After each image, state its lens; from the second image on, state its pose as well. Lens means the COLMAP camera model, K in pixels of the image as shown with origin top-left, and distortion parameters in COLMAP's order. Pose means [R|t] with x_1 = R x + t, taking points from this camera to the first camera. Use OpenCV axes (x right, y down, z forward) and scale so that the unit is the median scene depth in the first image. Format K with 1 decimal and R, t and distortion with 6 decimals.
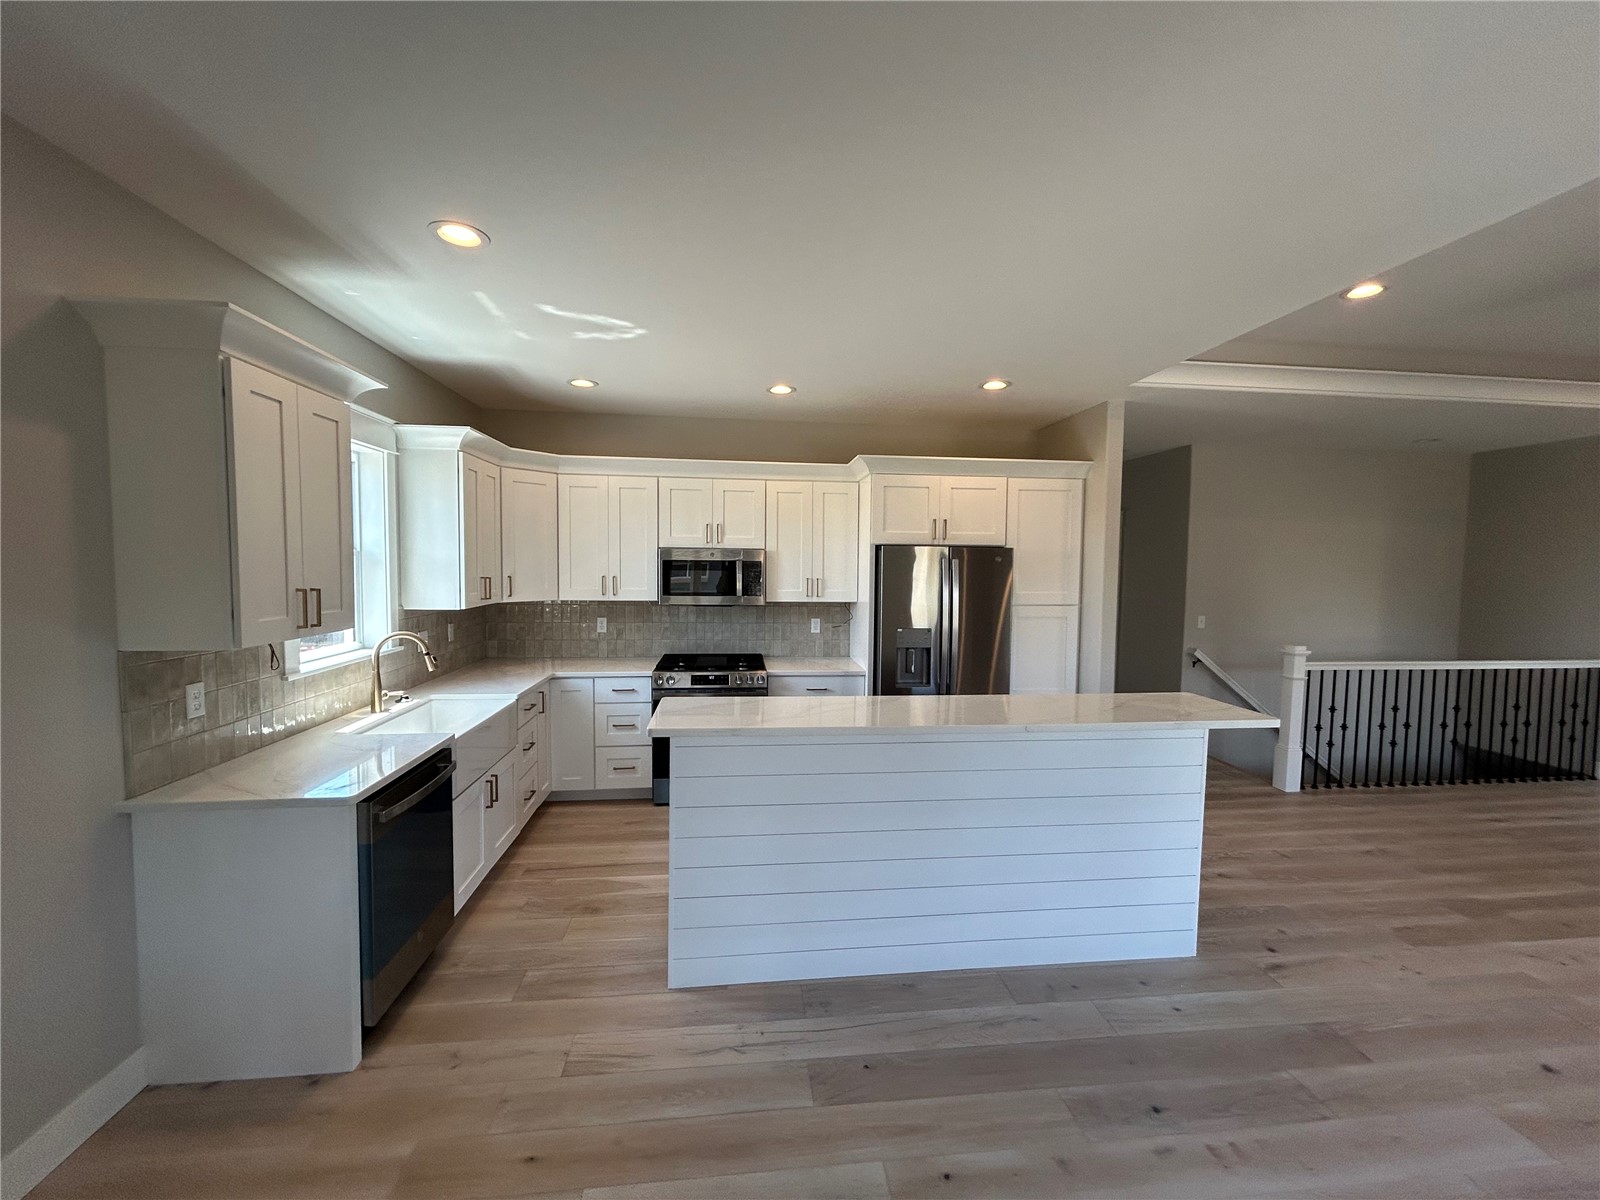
lens RADIAL K [[643.7, 0, 796.7], [0, 643.7, 606.9], [0, 0, 1]] dist [0.001814, -0.000421]
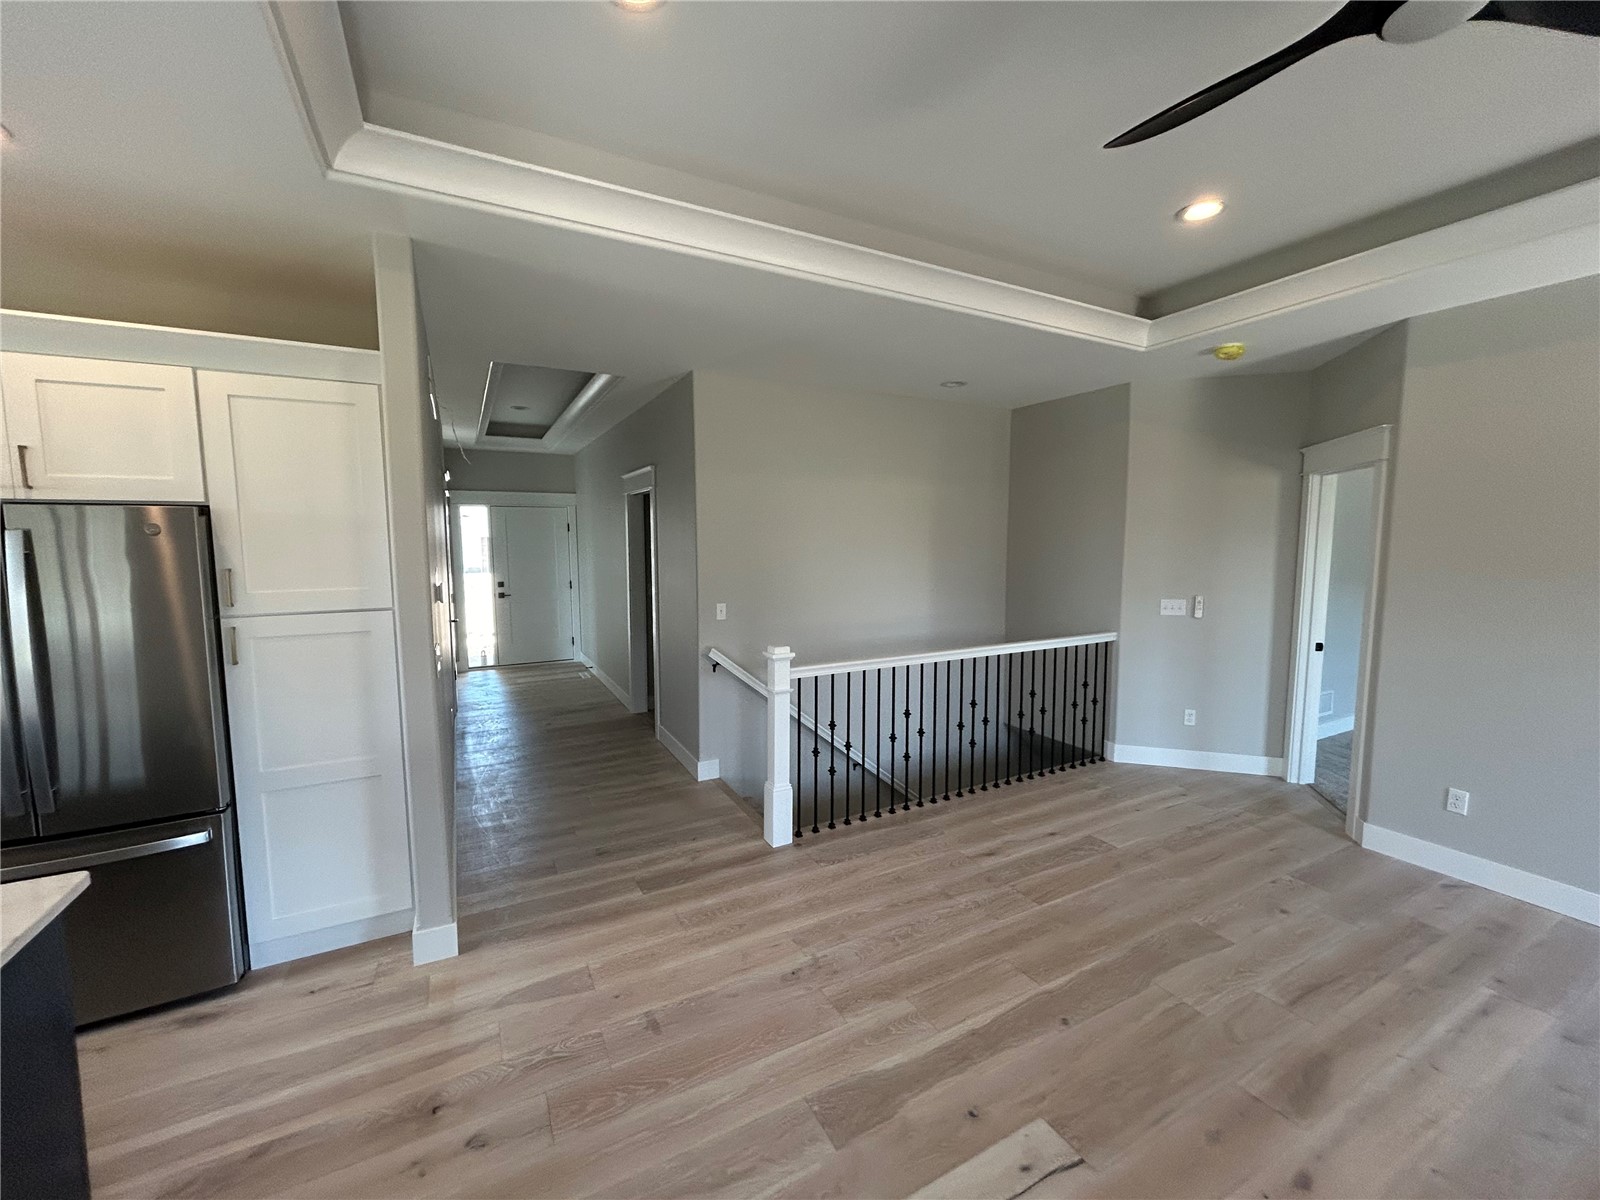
lens RADIAL K [[643.7, 0, 805.8], [0, 643.7, 593.9], [0, 0, 1]] dist [0.001814, -0.000421]
pose [[0.926986, -0.039770, 0.372983, 0.537566], [0.032804, 0.999149, 0.025009, -0.016696], [-0.373660, -0.010948, 0.927501, 0.315984]]
